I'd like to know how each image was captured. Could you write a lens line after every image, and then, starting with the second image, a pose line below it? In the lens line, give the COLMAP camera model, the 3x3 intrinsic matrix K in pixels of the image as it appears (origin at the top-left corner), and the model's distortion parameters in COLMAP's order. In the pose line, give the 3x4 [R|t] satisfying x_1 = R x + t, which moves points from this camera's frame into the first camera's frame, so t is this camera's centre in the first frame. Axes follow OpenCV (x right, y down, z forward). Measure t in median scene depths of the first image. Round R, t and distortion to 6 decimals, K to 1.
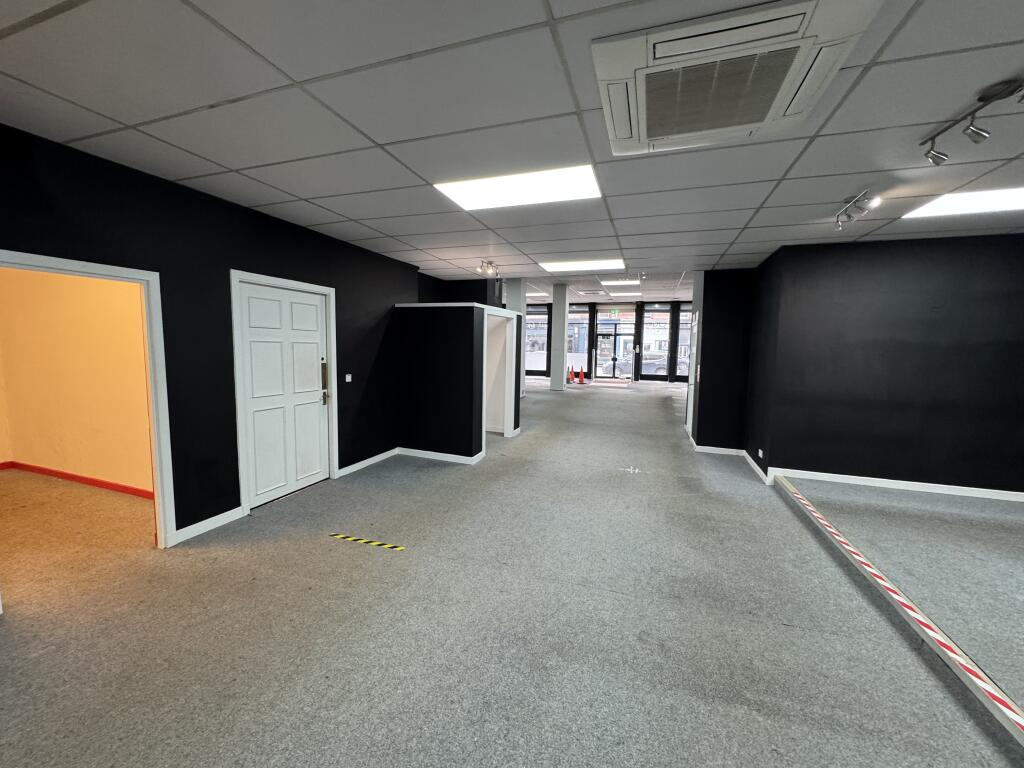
lens RADIAL K [[402.2, 0, 508.4], [0, 402.2, 384.8], [0, 0, 1]] dist [-0.000368, -0.000400]
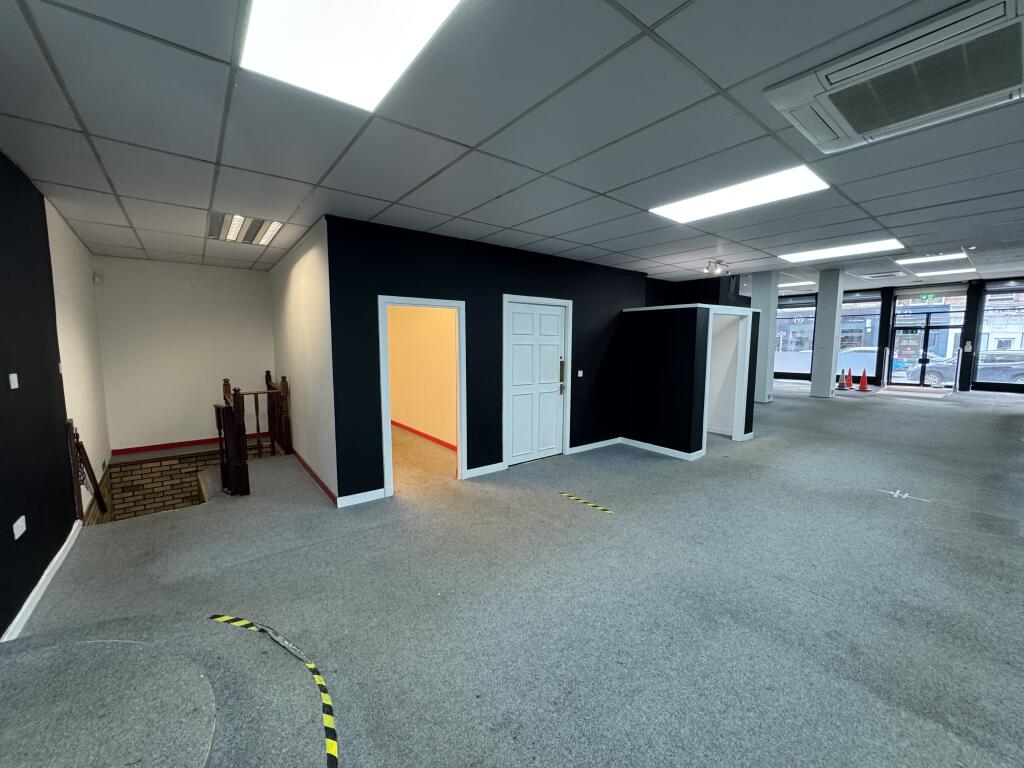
lens RADIAL K [[402.2, 0, 514.9], [0, 402.2, 385.7], [0, 0, 1]] dist [-0.000368, -0.000400]
pose [[0.845505, 0.039516, -0.532503, 0.098002], [-0.039020, 0.999164, 0.012190, 0.014945], [0.532540, 0.010472, 0.846340, -0.153289]]
